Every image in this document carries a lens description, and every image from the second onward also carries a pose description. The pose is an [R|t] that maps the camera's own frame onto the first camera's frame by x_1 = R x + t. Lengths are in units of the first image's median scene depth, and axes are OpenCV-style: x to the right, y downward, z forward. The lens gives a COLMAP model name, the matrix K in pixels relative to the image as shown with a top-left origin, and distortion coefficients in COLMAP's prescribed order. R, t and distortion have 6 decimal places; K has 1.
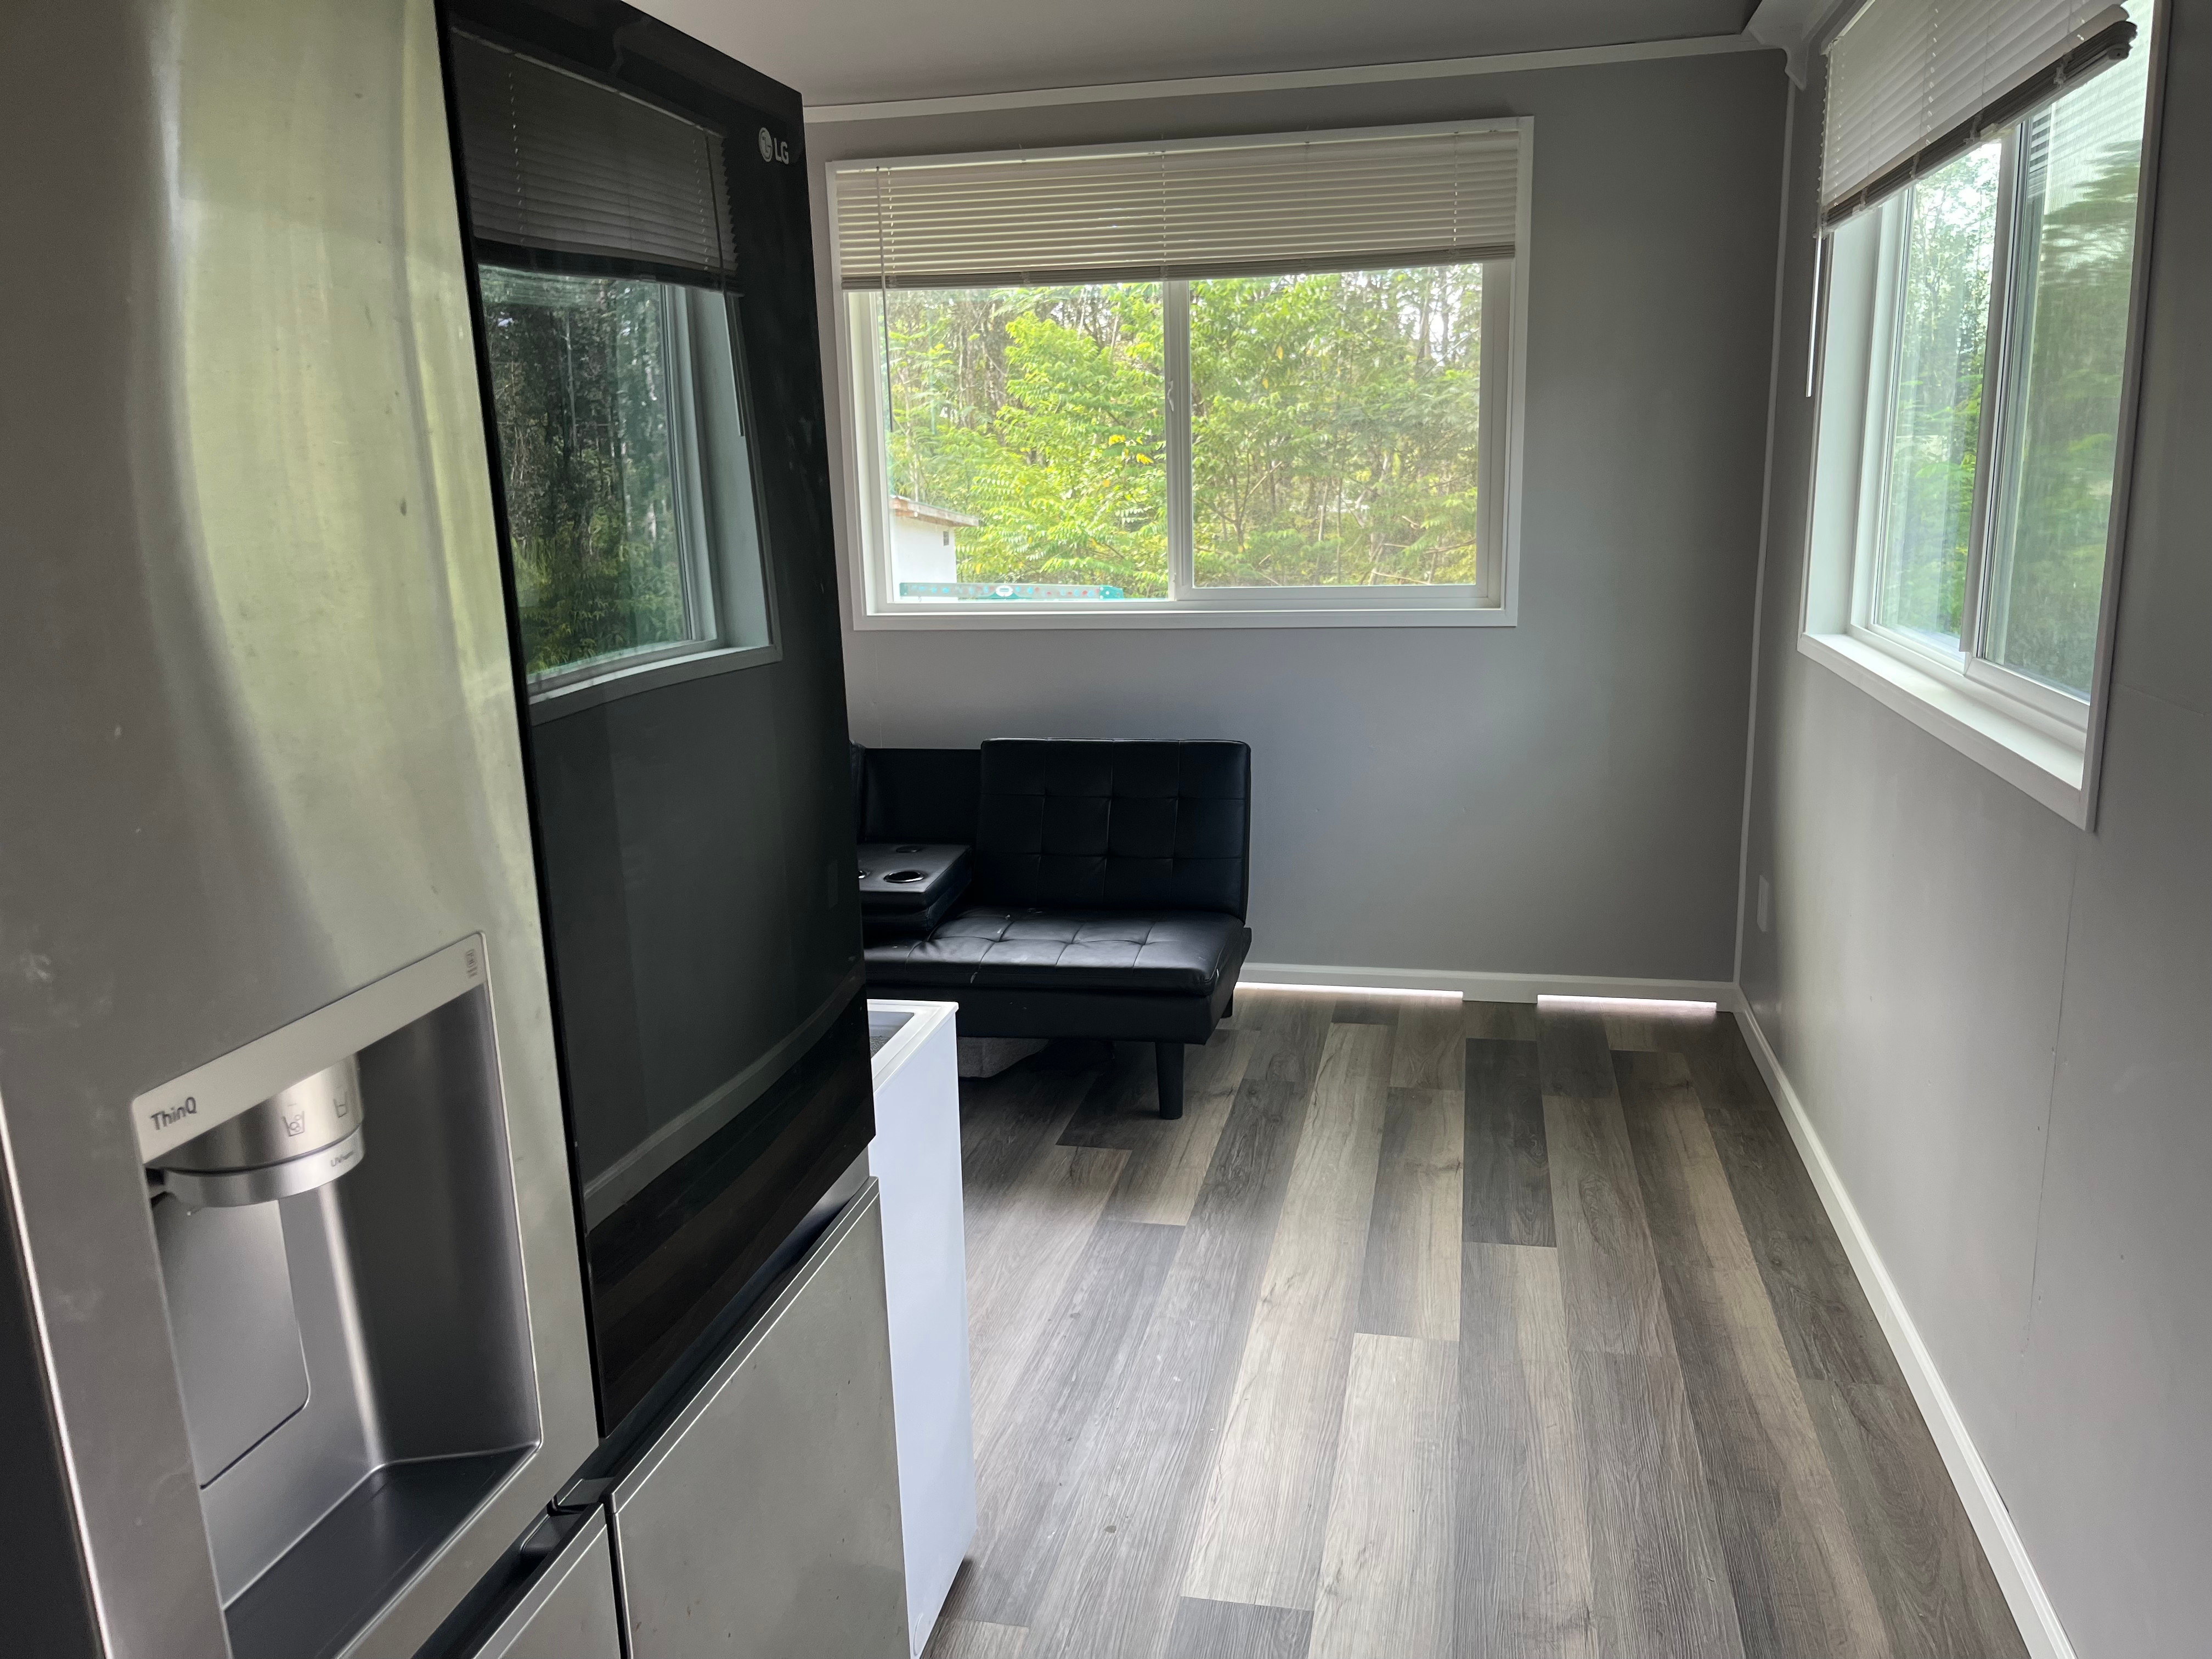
lens RADIAL K [[1686.6, 0, 1106.0], [0, 1686.6, 829.5], [0, 0, 1]] dist [0.090721, -0.121678]
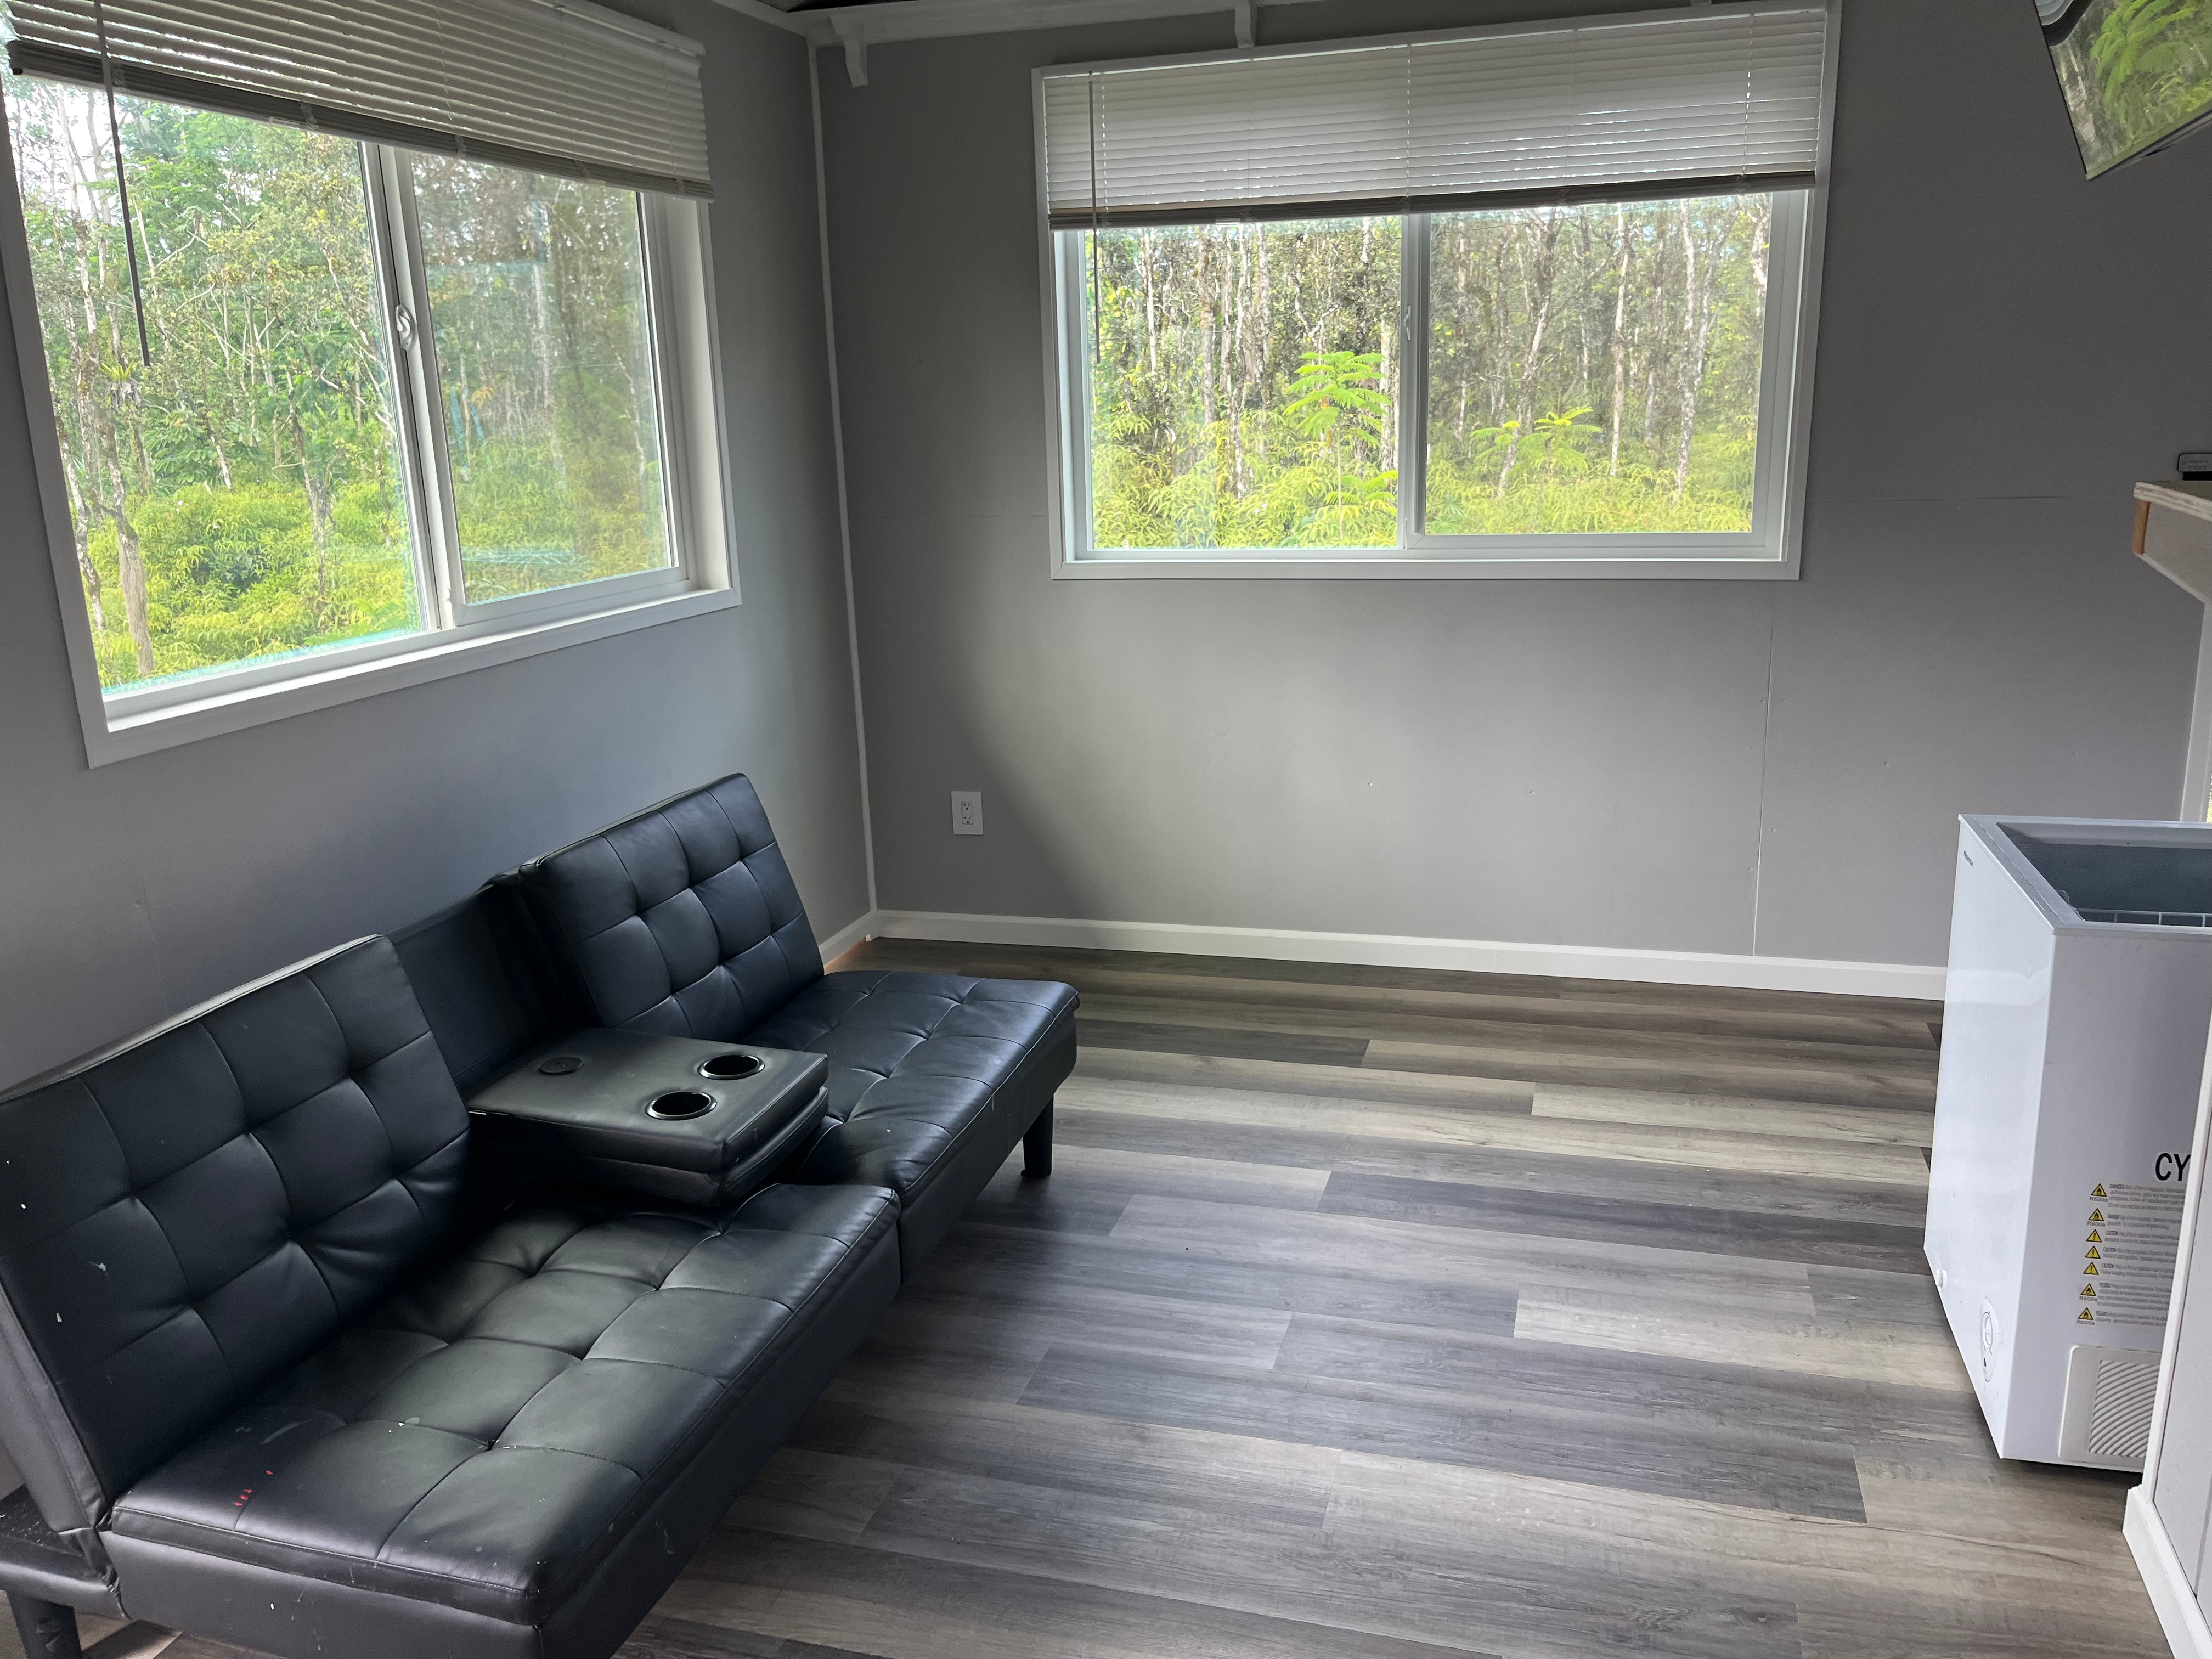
lens RADIAL K [[1686.6, 0, 1106.0], [0, 1686.6, 829.5], [0, 0, 1]] dist [0.090721, -0.121678]
pose [[0.073840, -0.223155, 0.971982, -0.857573], [0.235862, 0.950900, 0.200397, -0.182120], [-0.968977, 0.214456, 0.122848, 0.931559]]
